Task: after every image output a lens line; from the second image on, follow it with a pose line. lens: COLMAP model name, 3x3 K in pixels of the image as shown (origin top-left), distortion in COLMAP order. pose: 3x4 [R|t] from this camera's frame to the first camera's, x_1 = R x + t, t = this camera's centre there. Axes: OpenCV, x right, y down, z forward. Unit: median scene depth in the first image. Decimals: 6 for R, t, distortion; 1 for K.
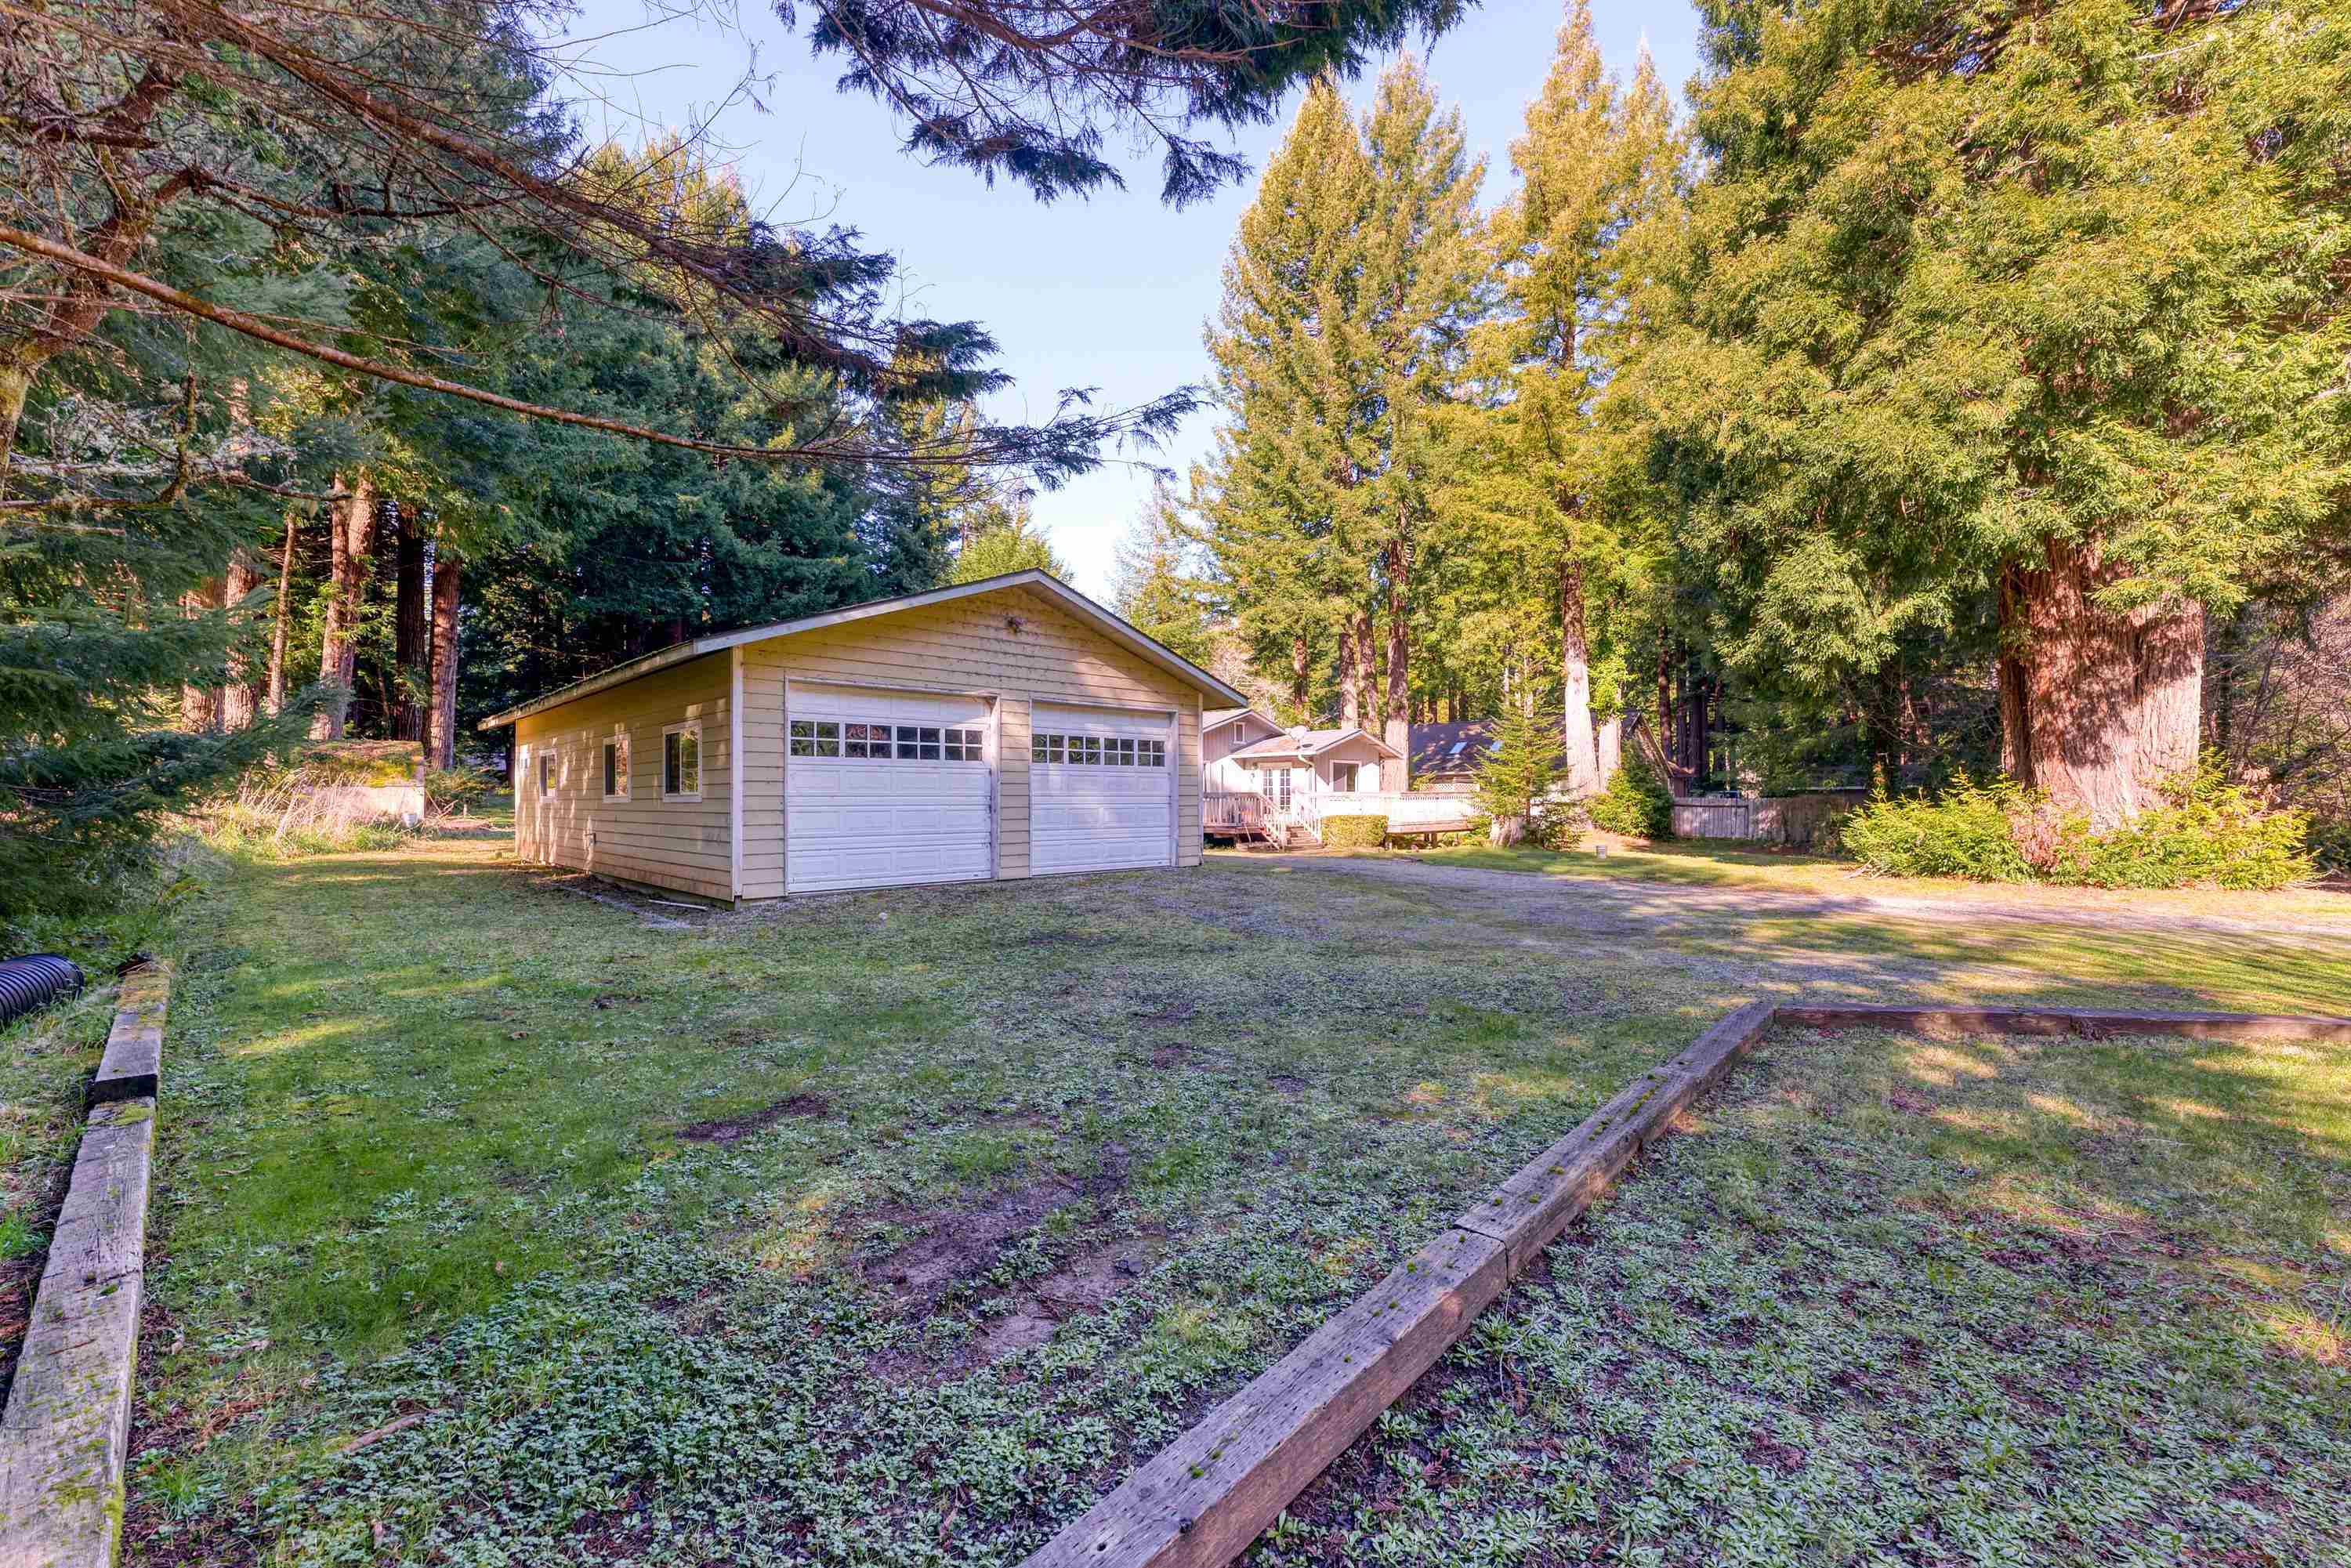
lens RADIAL K [[925.6, 0, 1175.5], [0, 925.6, 784.0], [0, 0, 1]] dist [0.000370, -0.000042]
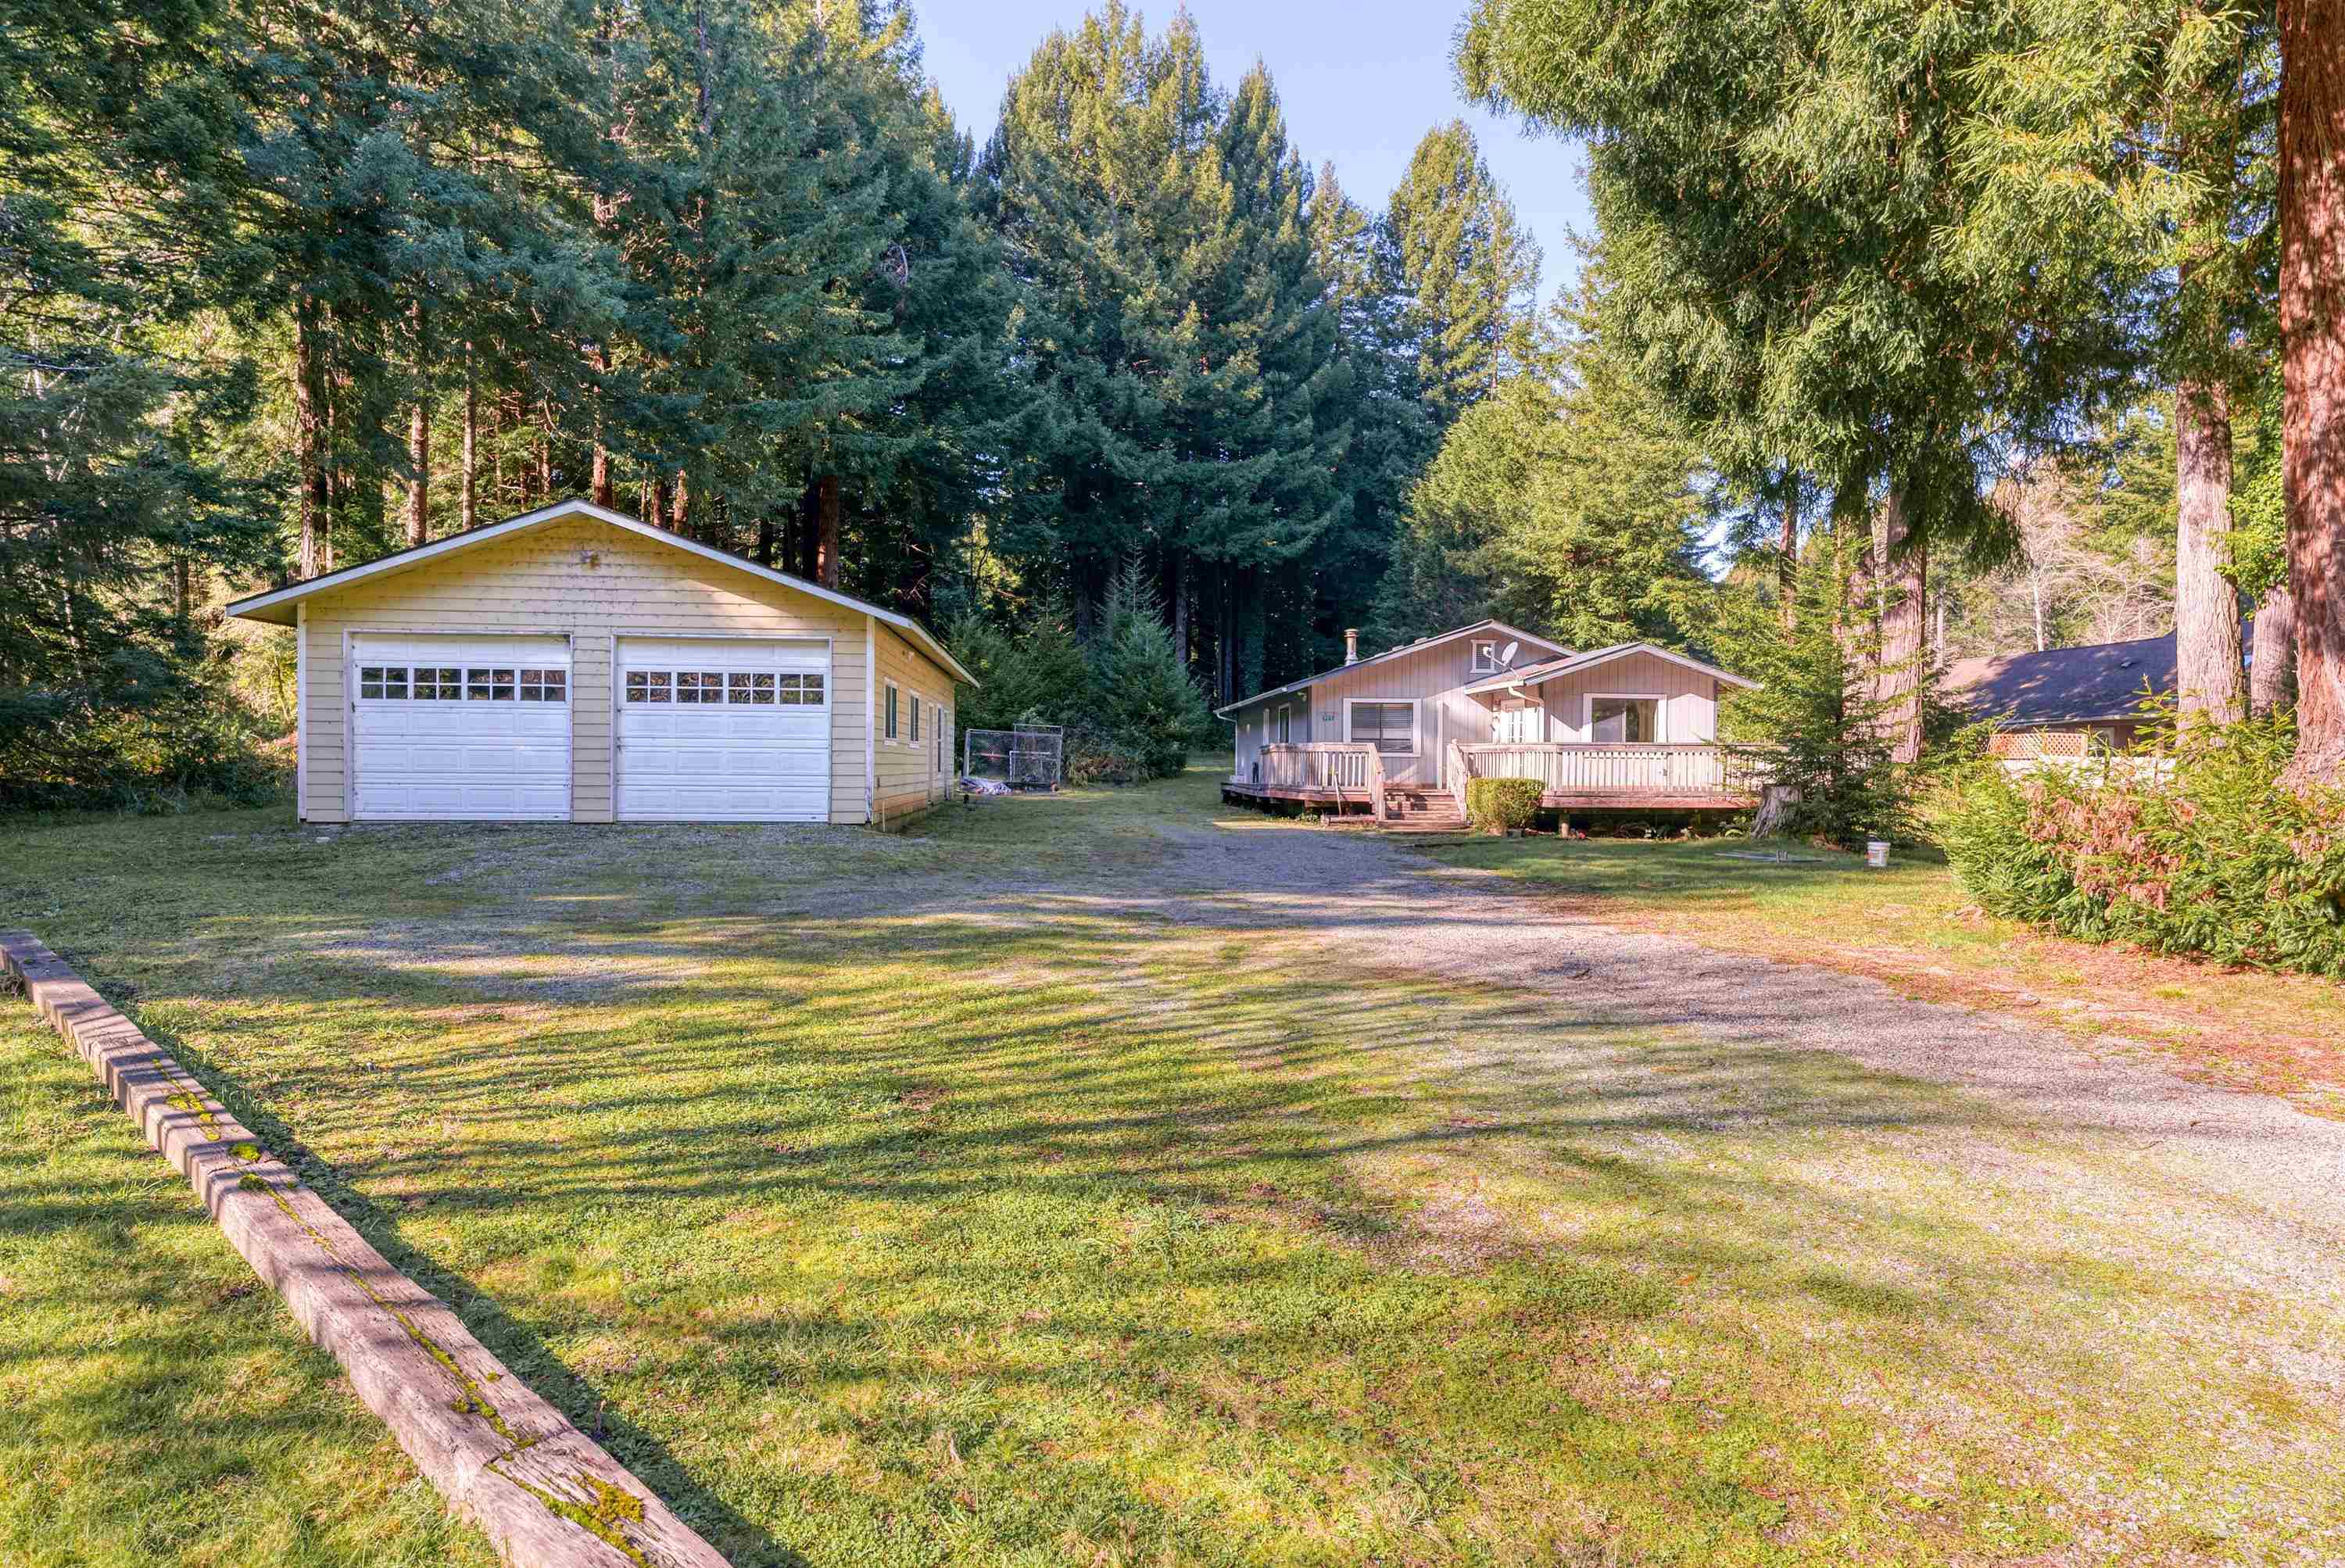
lens RADIAL K [[1265.9, 0, 1190.7], [0, 1265.9, 783.7], [0, 0, 1]] dist [0.000901, 0.000425]
pose [[0.784436, 0.022380, -0.619806, 0.628625], [-0.001705, 0.999423, 0.033930, 0.008863], [0.620208, -0.025559, 0.784021, 0.193576]]
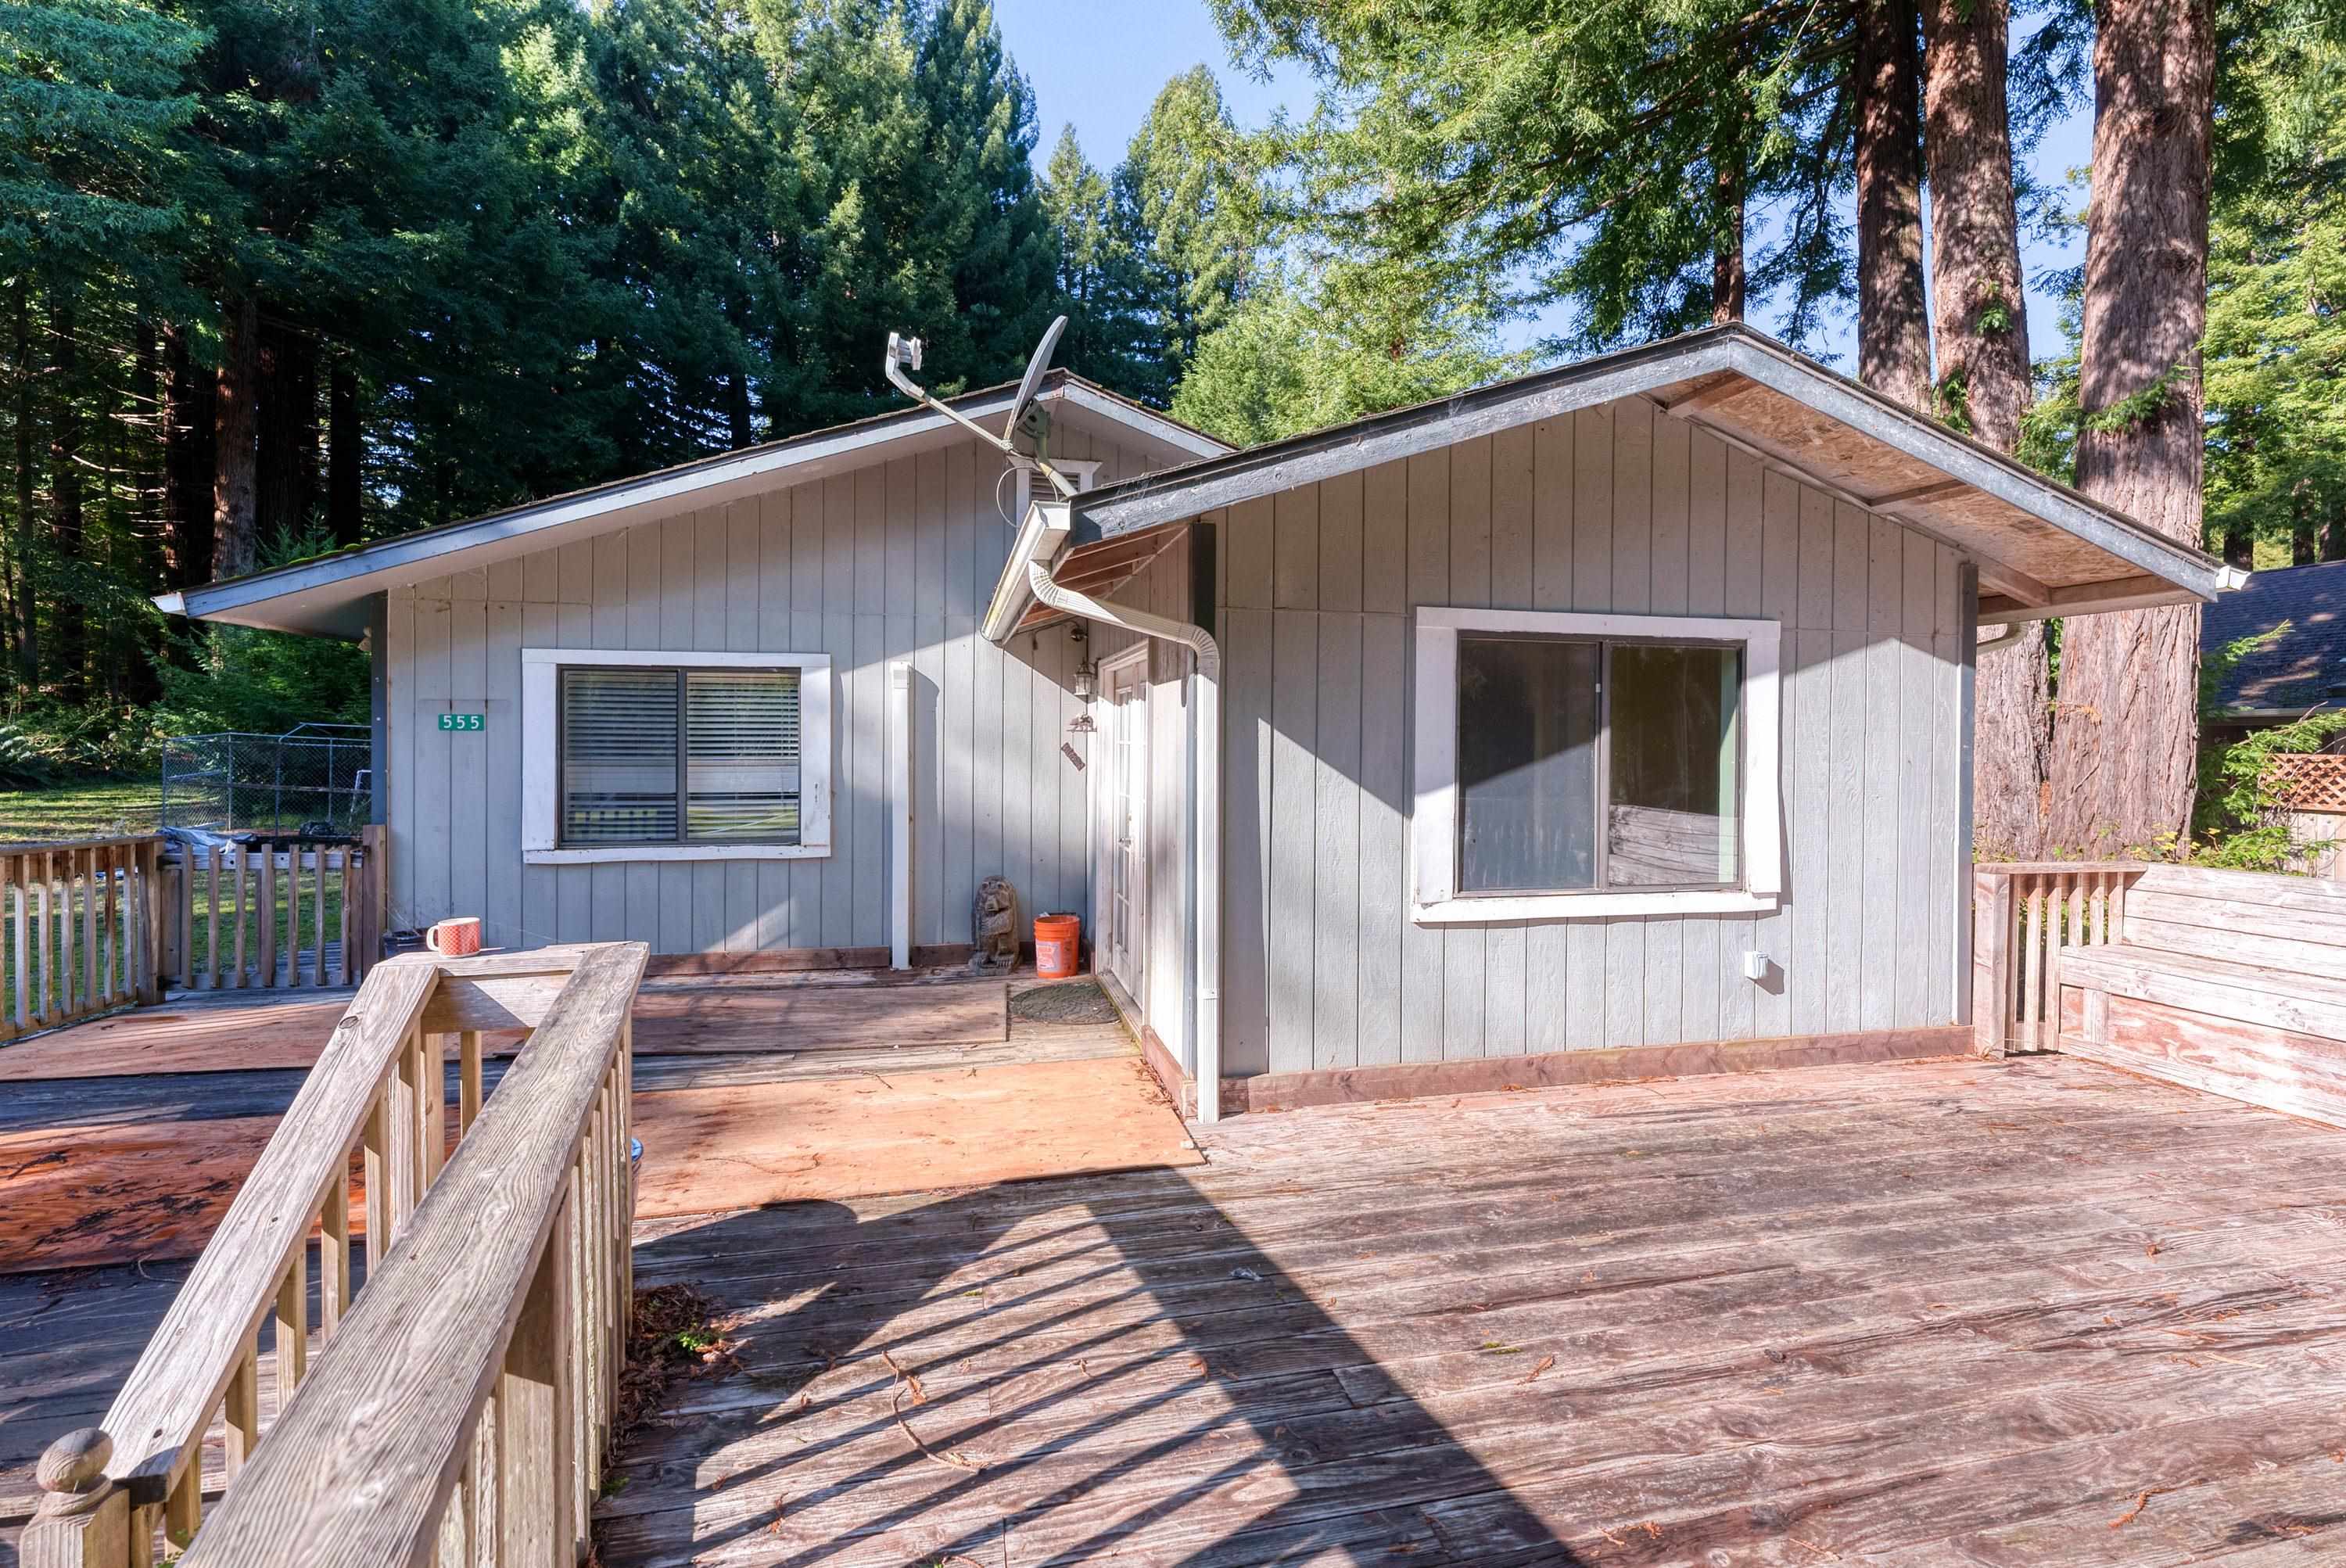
lens RADIAL K [[977.5, 0, 1160.0], [0, 977.5, 755.5], [0, 0, 1]] dist [0.001651, 0.000140]
pose [[0.858004, 0.014413, -0.513440, 0.261234], [-0.002231, 0.999701, 0.024335, -0.011005], [0.513638, -0.019734, 0.857780, 1.098587]]
